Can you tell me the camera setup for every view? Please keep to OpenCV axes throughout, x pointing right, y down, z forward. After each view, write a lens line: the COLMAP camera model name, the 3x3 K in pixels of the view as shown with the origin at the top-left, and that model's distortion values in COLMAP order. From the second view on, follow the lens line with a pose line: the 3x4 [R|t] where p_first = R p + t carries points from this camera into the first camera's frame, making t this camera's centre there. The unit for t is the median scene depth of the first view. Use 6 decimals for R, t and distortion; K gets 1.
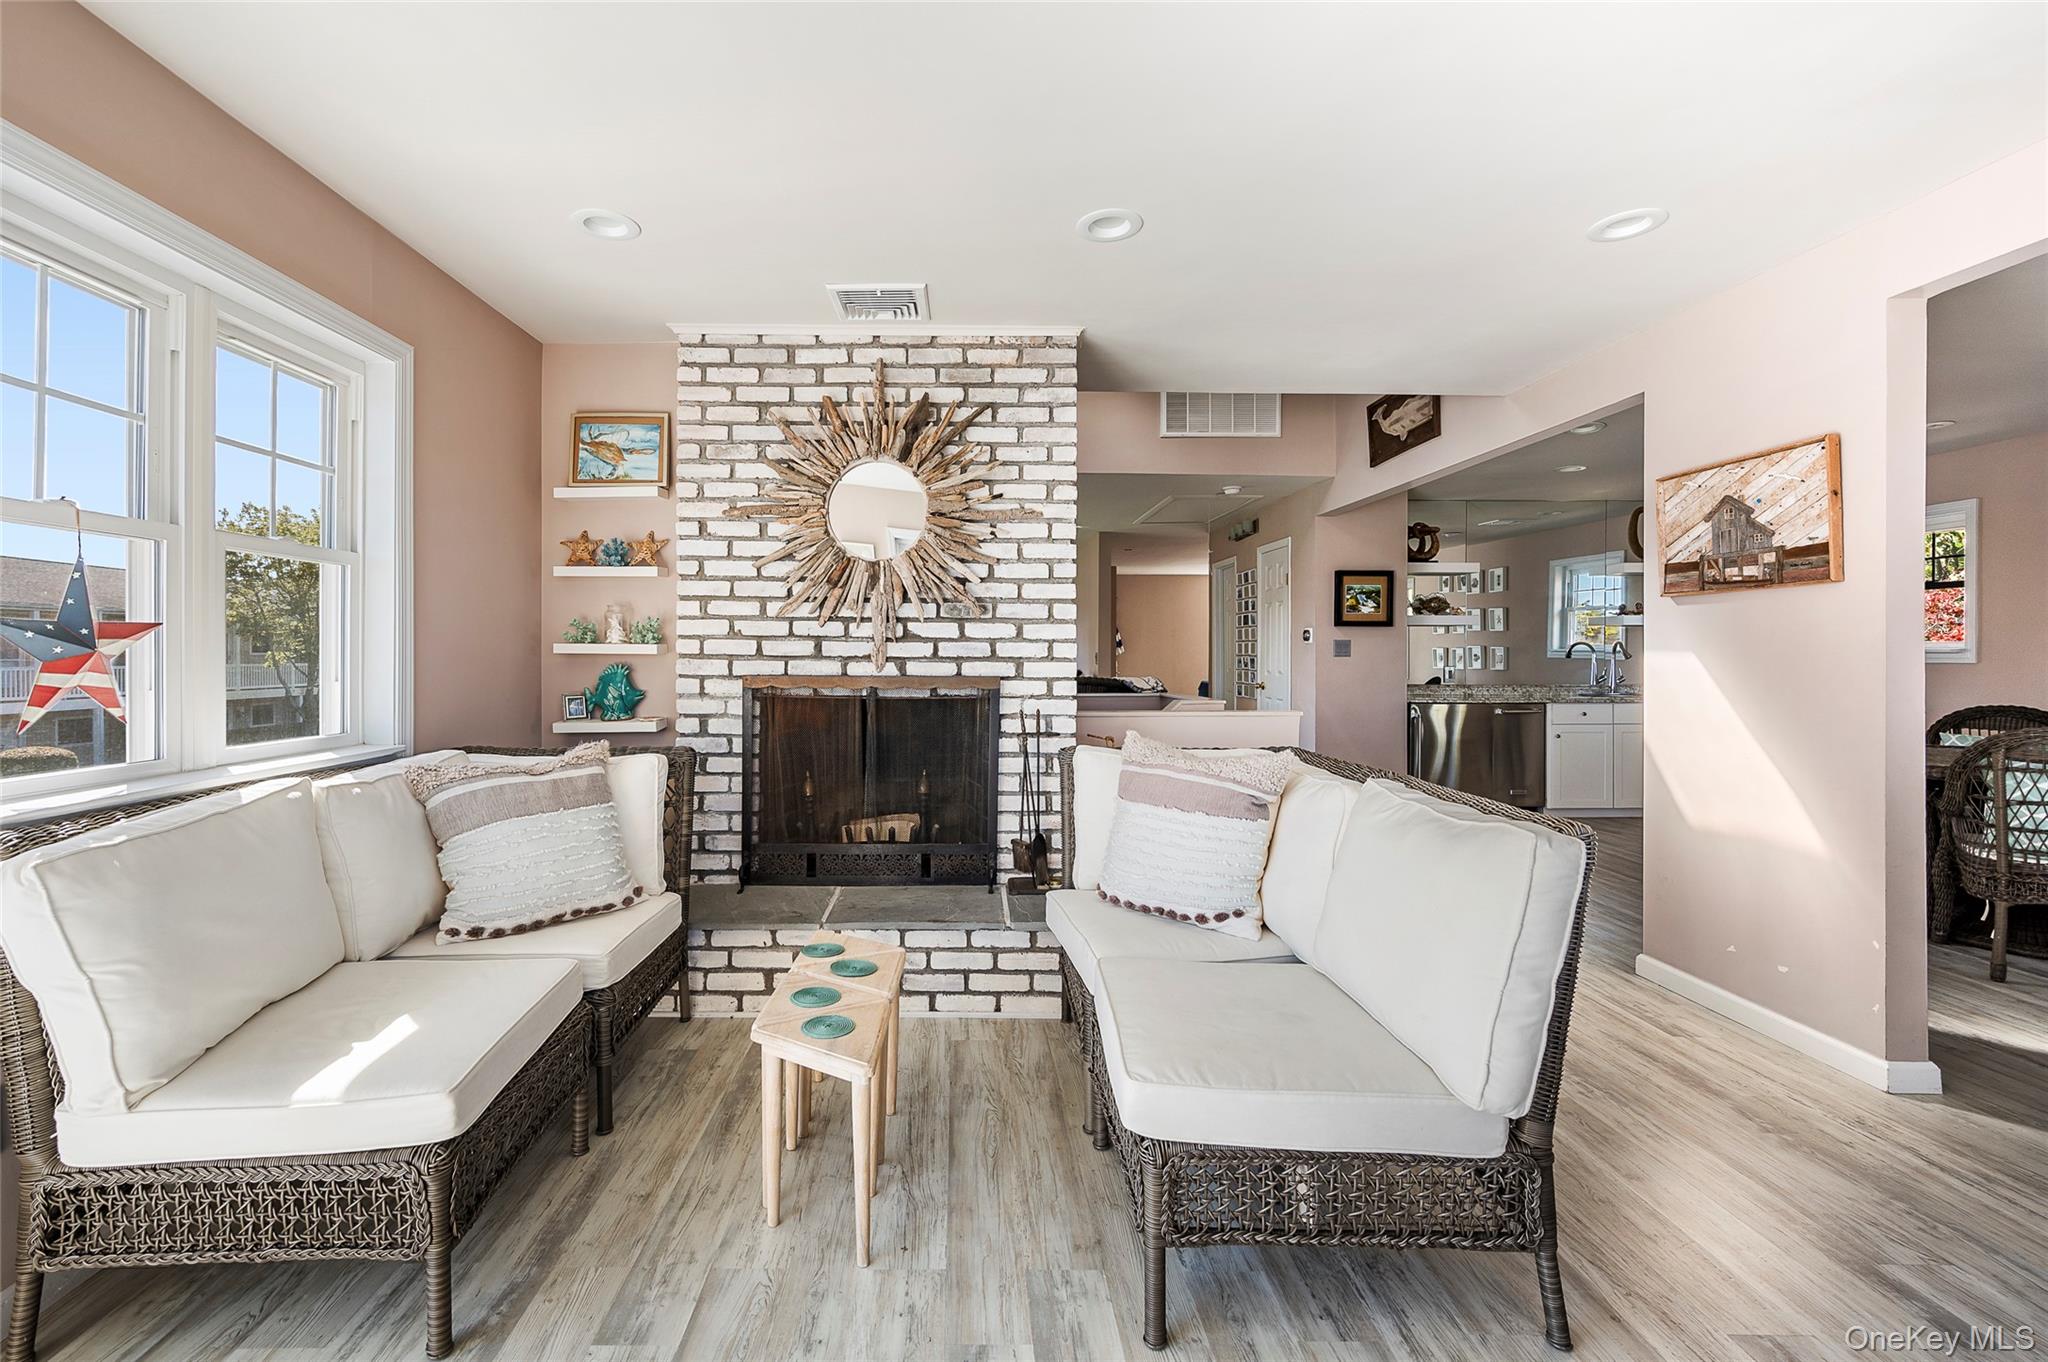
lens RADIAL K [[833.5, 0, 1018.6], [0, 833.5, 666.8], [0, 0, 1]] dist [-0.001145, 0.000220]
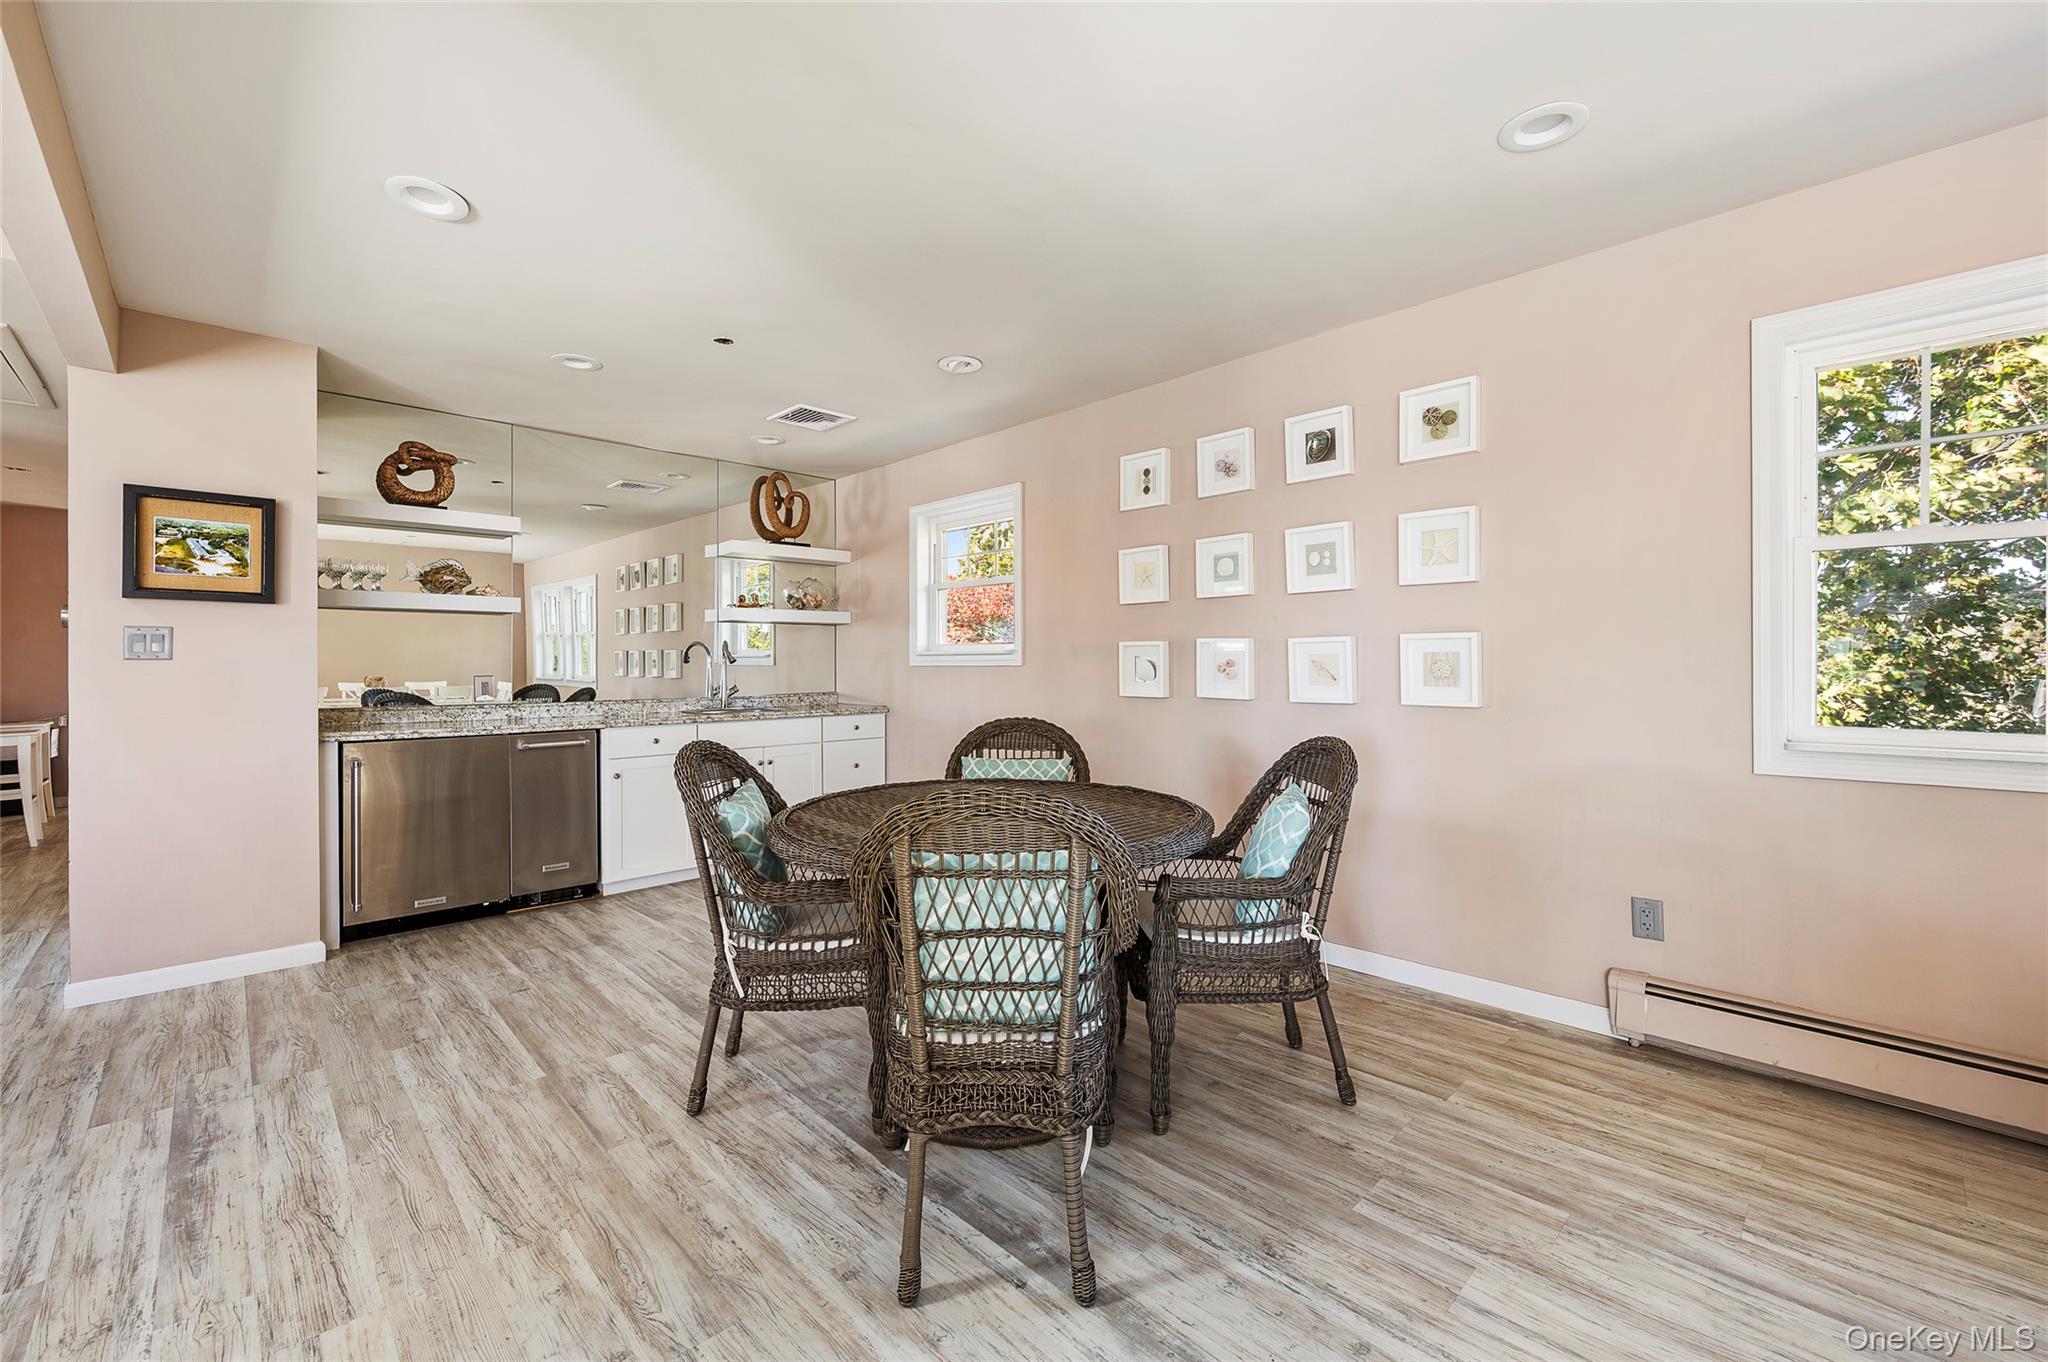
lens RADIAL K [[833.5, 0, 1029.0], [0, 833.5, 674.5], [0, 0, 1]] dist [-0.001145, 0.000220]
pose [[0.713350, -0.012199, 0.700702, 0.522066], [0.012497, 0.999911, 0.004686, 0.000847], [-0.700696, 0.005413, 0.713439, 0.349718]]
